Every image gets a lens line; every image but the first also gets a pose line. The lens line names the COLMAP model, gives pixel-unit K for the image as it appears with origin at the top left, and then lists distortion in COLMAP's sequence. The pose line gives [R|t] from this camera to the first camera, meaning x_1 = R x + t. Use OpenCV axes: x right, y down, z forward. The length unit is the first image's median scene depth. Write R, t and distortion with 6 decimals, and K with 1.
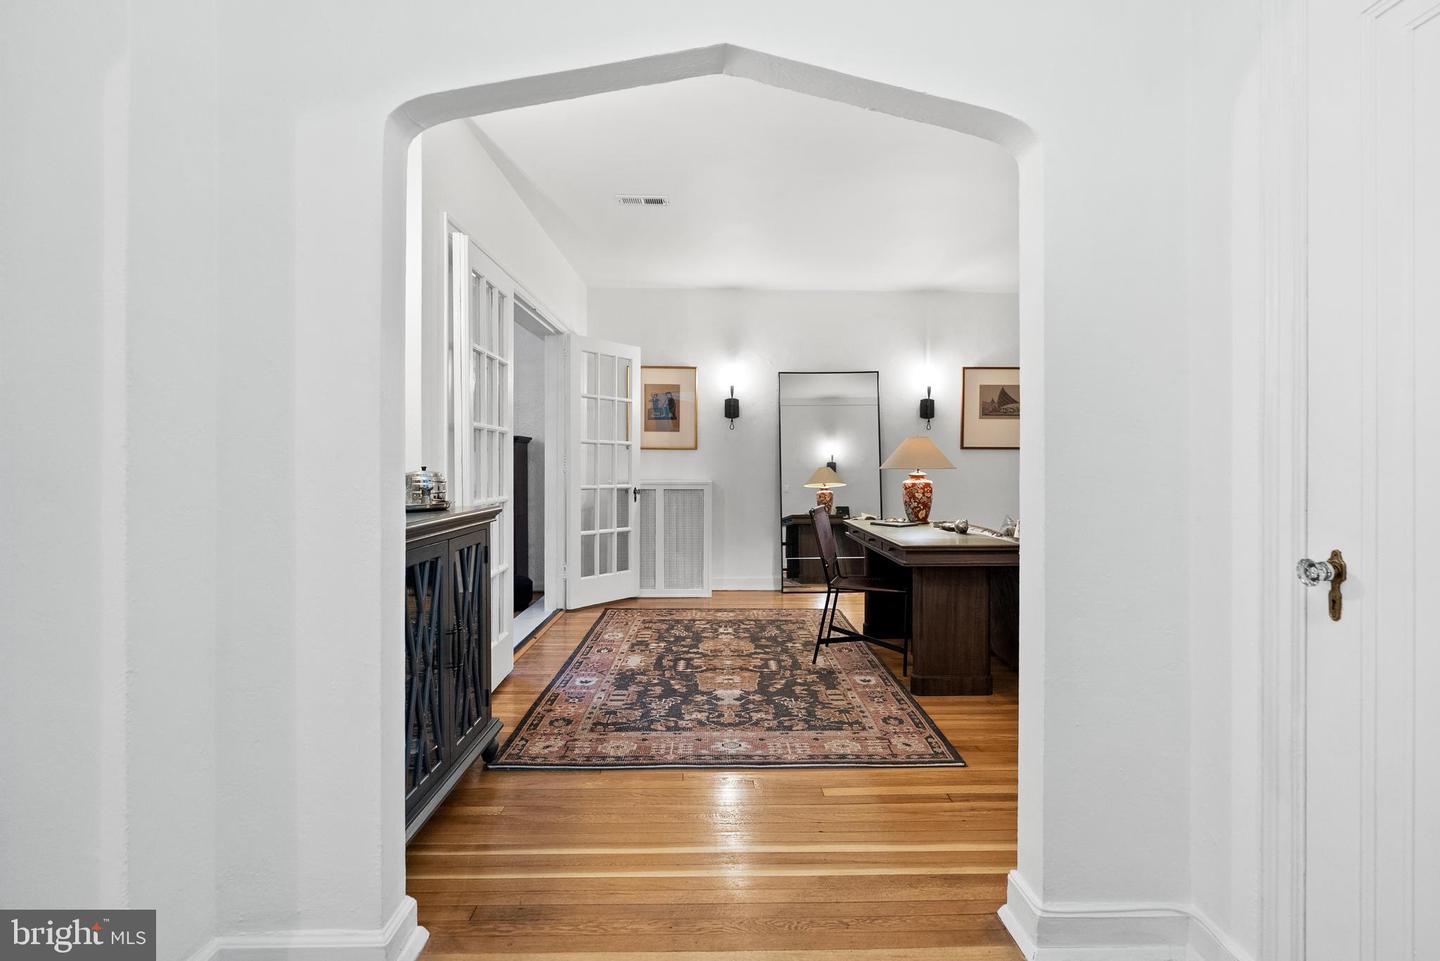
lens RADIAL K [[678.3, 0, 725.4], [0, 678.3, 464.1], [0, 0, 1]] dist [-0.002065, -0.000028]
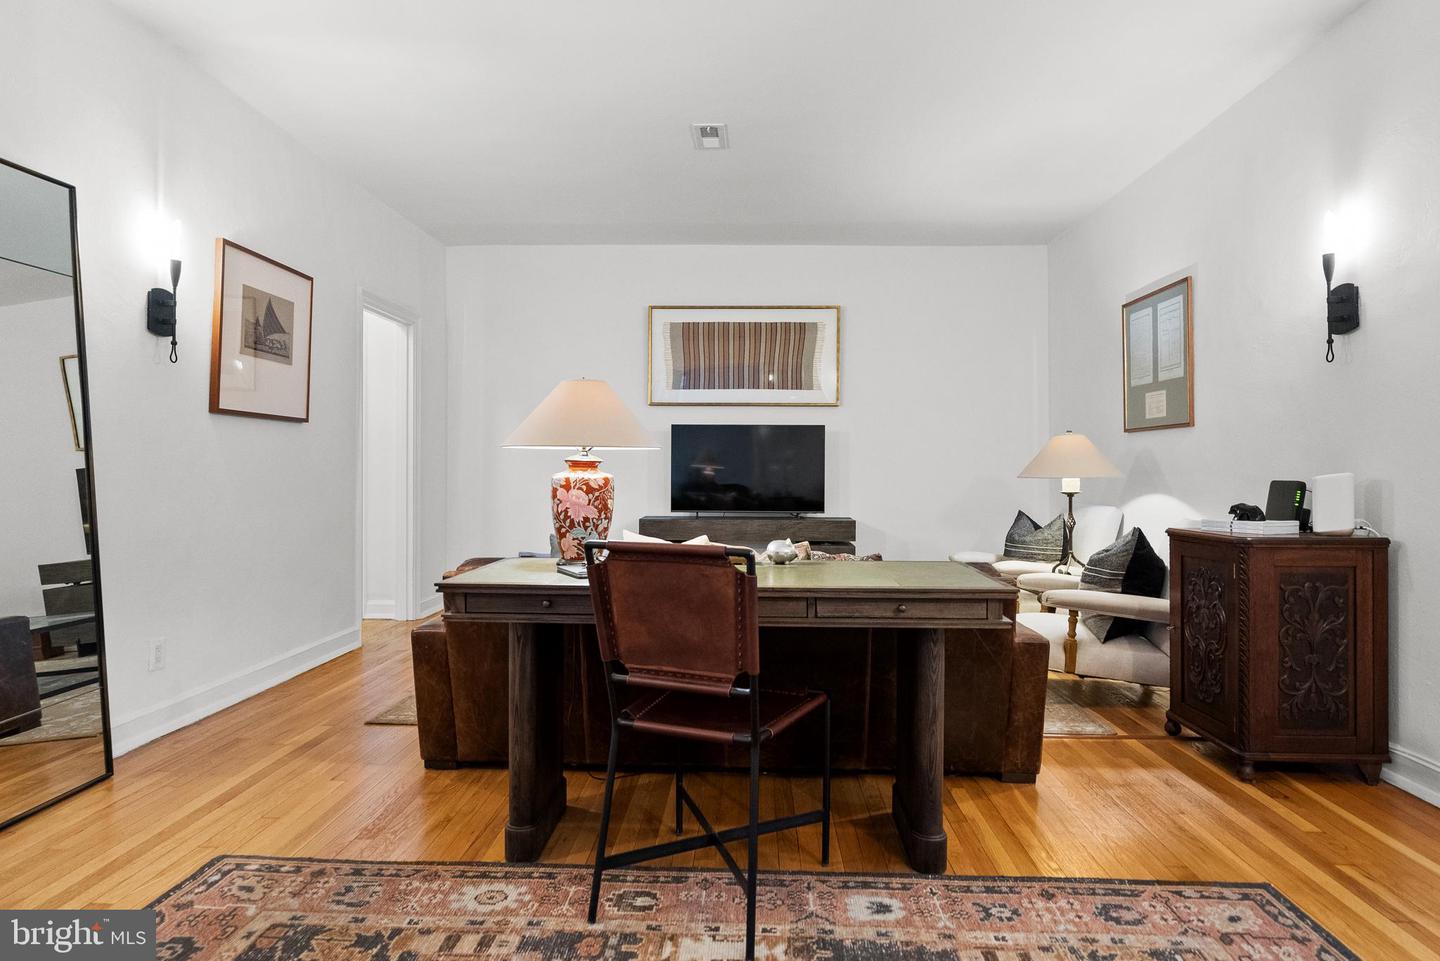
lens RADIAL K [[837.4, 0, 725.2], [0, 837.4, 471.2], [0, 0, 1]] dist [-0.002039, -0.001383]
pose [[0.055938, -0.004052, 0.998426, -0.332256], [-0.004435, 0.999981, 0.004307, 0.023030], [-0.998424, -0.004669, 0.055919, 0.998304]]
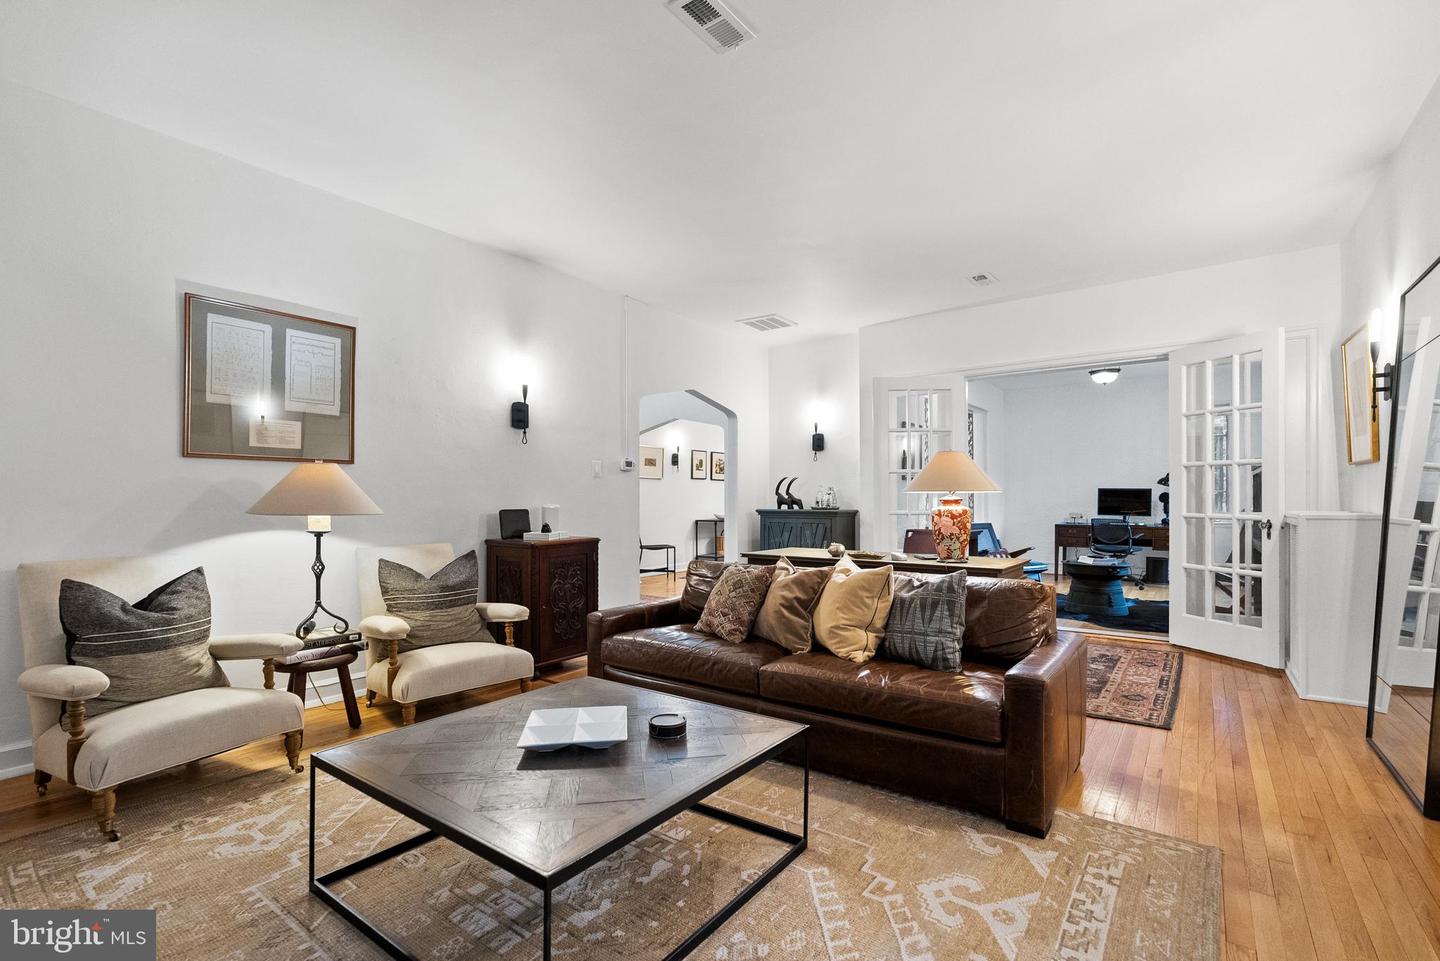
lens RADIAL K [[653.8, 0, 717.5], [0, 653.8, 496.2], [0, 0, 1]] dist [-0.002049, -0.000055]
pose [[-0.611337, -0.004571, -0.791357, 1.198146], [0.001058, 0.999978, -0.006593, 0.019120], [0.791370, -0.004868, -0.611319, 1.433971]]
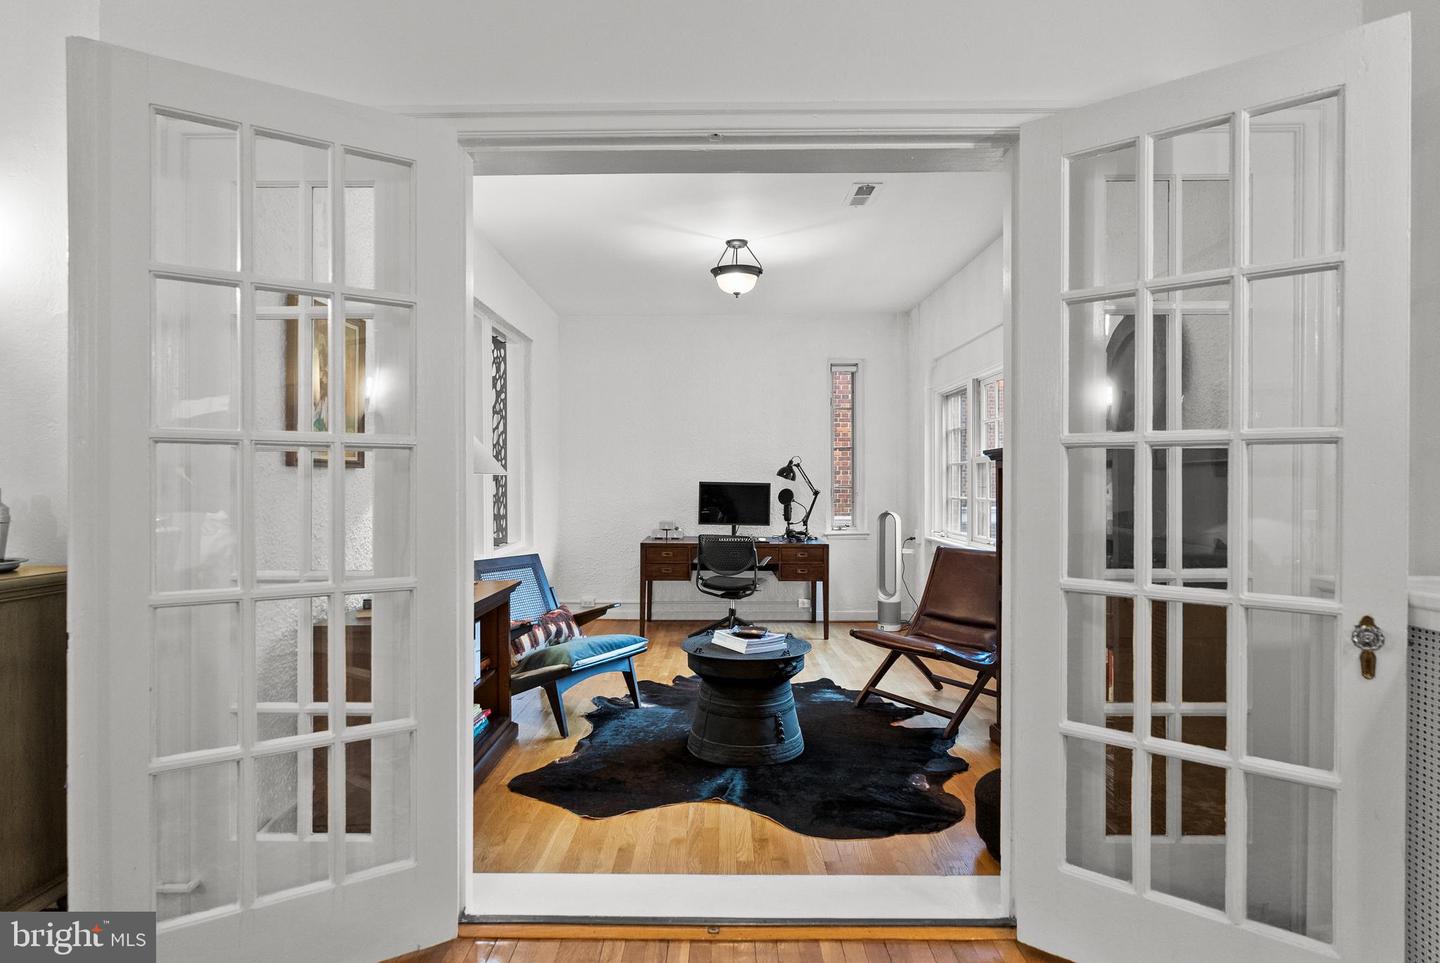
lens RADIAL K [[753.9, 0, 721.9], [0, 753.9, 484.2], [0, 0, 1]] dist [-0.001289, -0.000131]
pose [[-0.019076, 0.000469, -0.999818, 0.200767], [0.000777, 1.000000, 0.000455, -0.018959], [0.999818, -0.000768, -0.019076, 1.163672]]
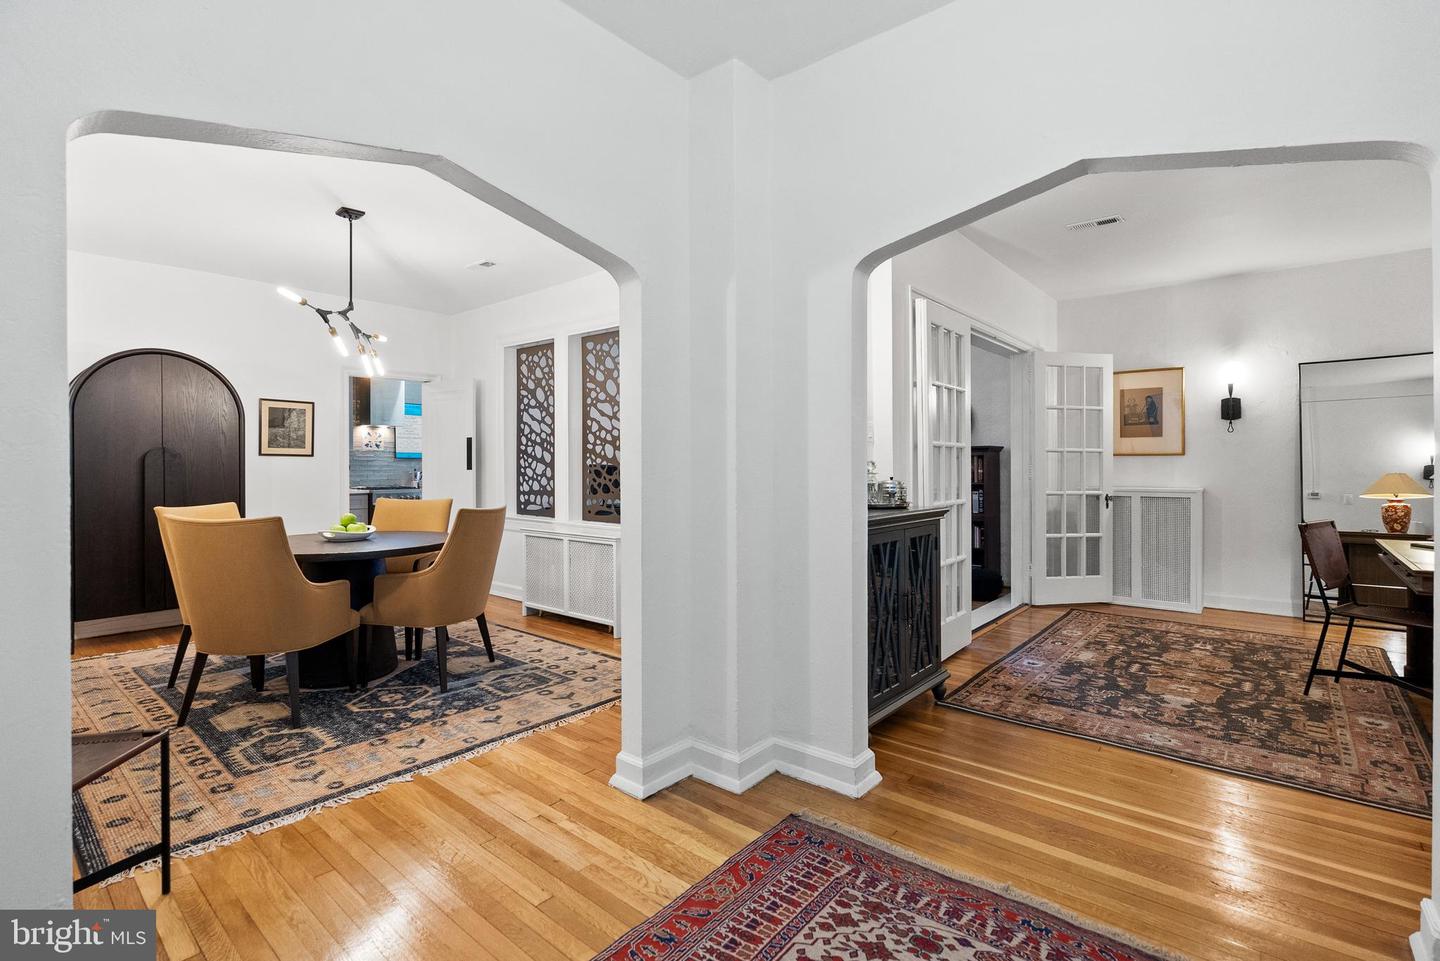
lens RADIAL K [[661.3, 0, 727.6], [0, 661.3, 471.2], [0, 0, 1]] dist [-0.003707, 0.000588]
pose [[0.755066, -0.000398, -0.655649, 0.126245], [0.005072, 0.999973, 0.005234, -0.011247], [0.655629, -0.007278, 0.755048, -0.164306]]
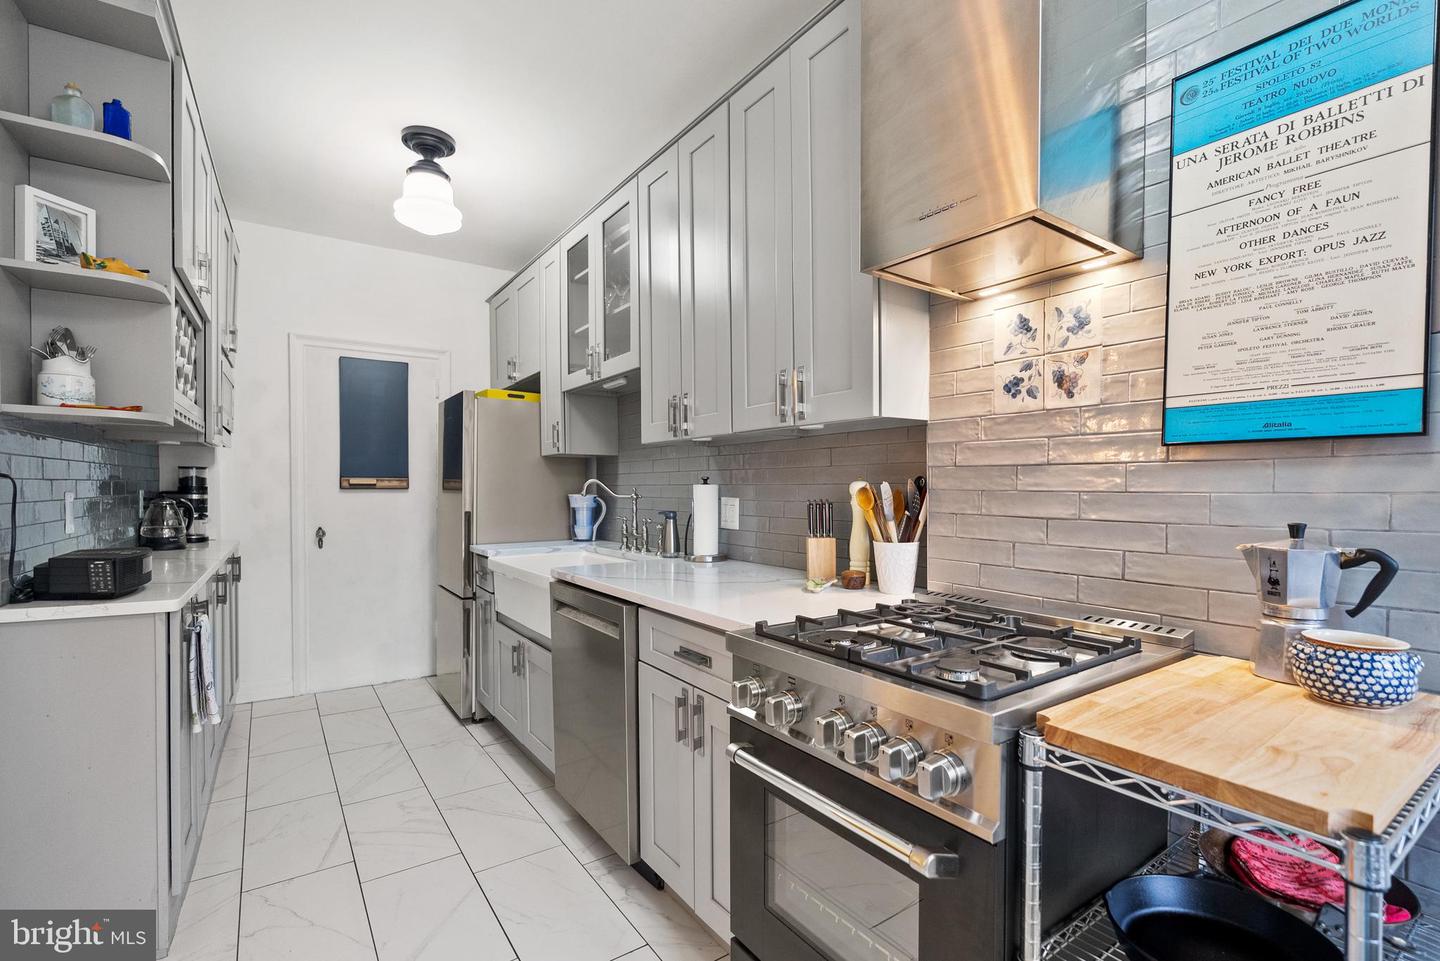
lens RADIAL K [[661.6, 0, 724.3], [0, 661.6, 496.2], [0, 0, 1]] dist [0.000302, 0.000134]
pose [[-0.841696, 0.001249, -0.539950, -1.751664], [-0.005927, 0.999916, 0.011552, -0.025836], [0.539919, 0.012924, -0.841618, 0.916795]]
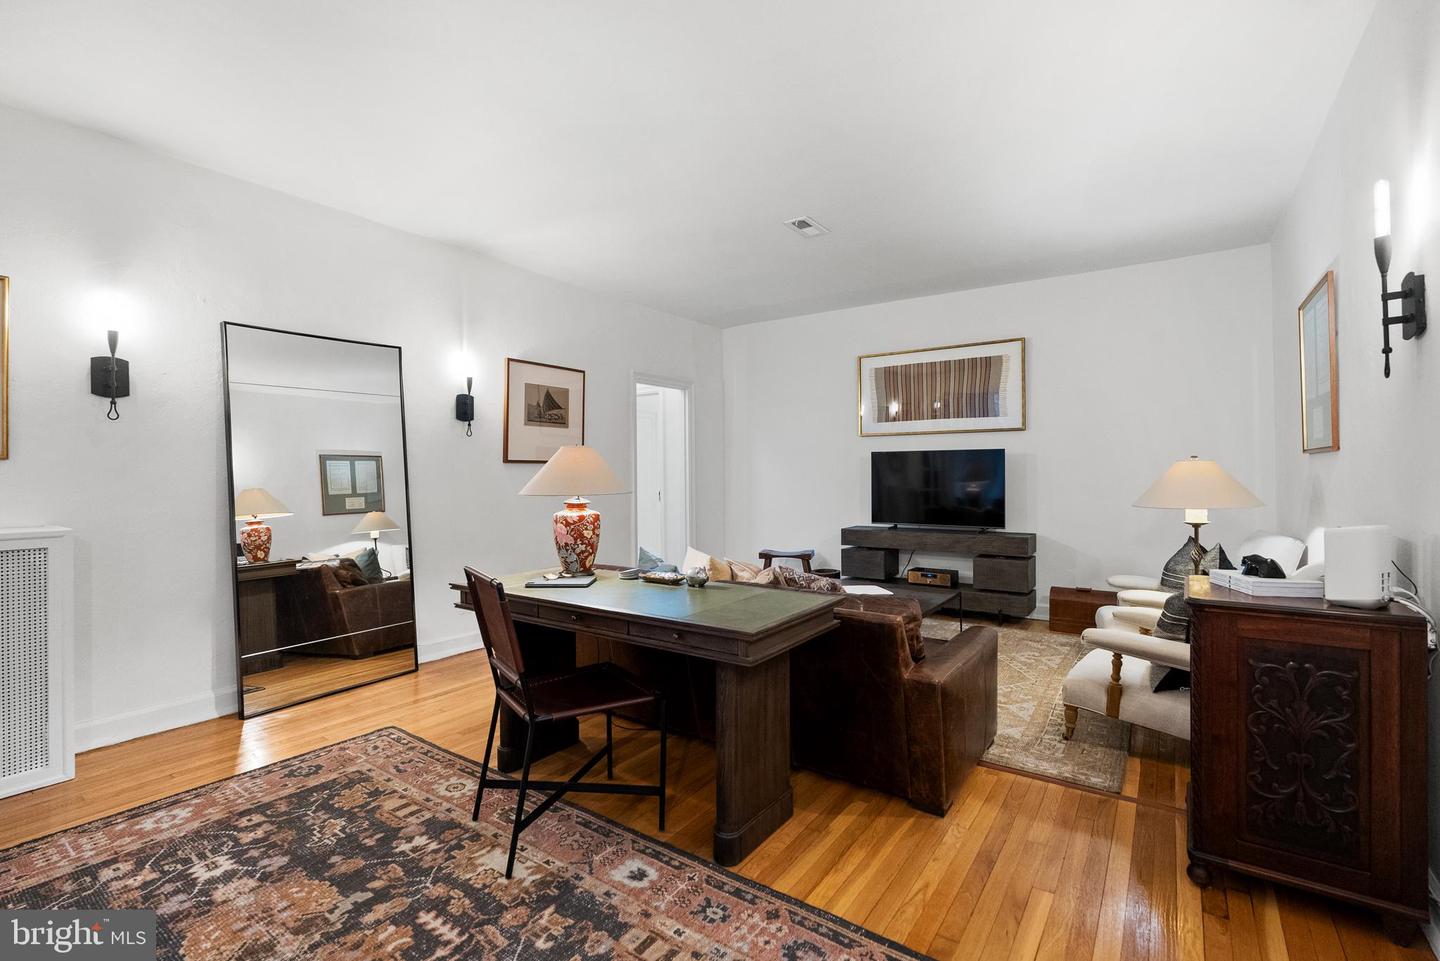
lens RADIAL K [[648.6, 0, 721.7], [0, 648.6, 474.2], [0, 0, 1]] dist [-0.004241, 0.000073]
pose [[0.591156, -0.008297, 0.806514, -0.171853], [0.008180, 0.999957, 0.004292, -0.015804], [-0.806515, 0.004060, 0.591199, 0.578960]]
